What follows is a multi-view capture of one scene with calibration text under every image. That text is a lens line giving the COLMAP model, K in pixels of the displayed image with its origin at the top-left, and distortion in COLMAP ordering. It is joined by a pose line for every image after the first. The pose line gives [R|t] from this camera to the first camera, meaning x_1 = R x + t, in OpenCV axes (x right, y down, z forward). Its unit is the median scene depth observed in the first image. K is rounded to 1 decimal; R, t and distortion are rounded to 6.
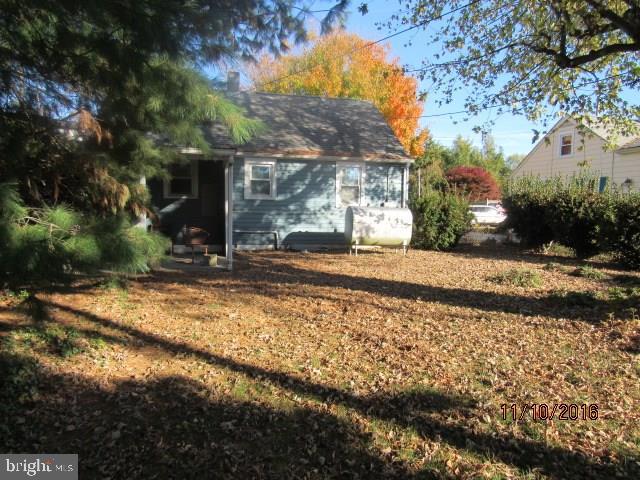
lens RADIAL K [[459.8, 0, 320.0], [0, 459.8, 240.0], [0, 0, 1]] dist [-0.016812, 0.002385]
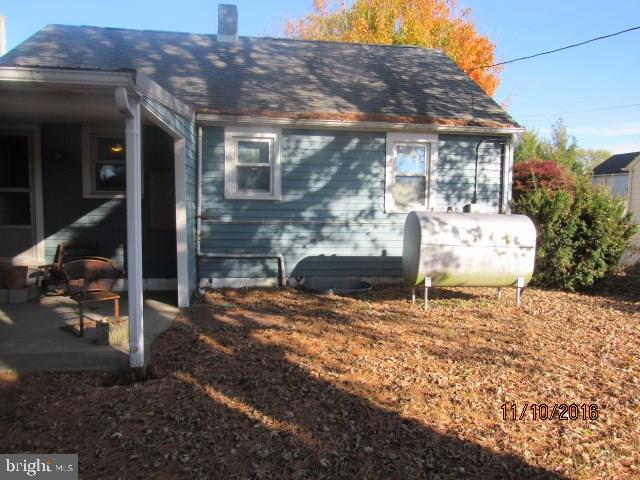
lens RADIAL K [[459.8, 0, 320.0], [0, 459.8, 240.0], [0, 0, 1]] dist [-0.016812, 0.002385]
pose [[0.995222, 0.004585, -0.097533, 0.009787], [-0.004910, 0.999983, -0.003083, -0.035844], [0.097517, 0.003547, 0.995228, 0.427349]]
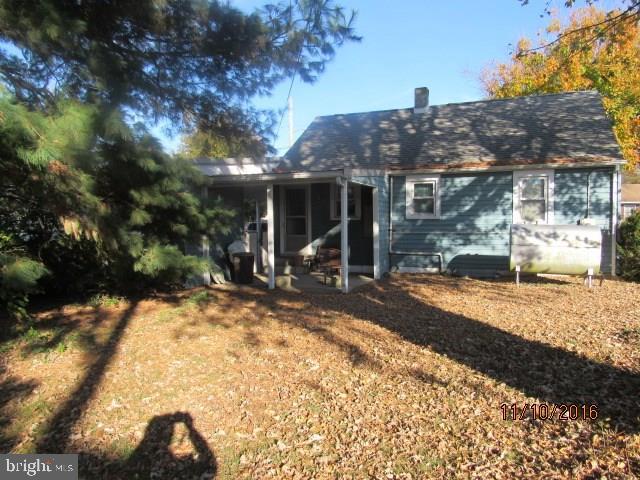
lens RADIAL K [[459.8, 0, 320.0], [0, 459.8, 240.0], [0, 0, 1]] dist [-0.016812, 0.002385]
pose [[0.809349, 0.001402, -0.587326, 0.243488], [-0.024876, 0.999182, -0.031895, -0.010116], [0.586800, 0.040424, 0.808722, 0.121527]]
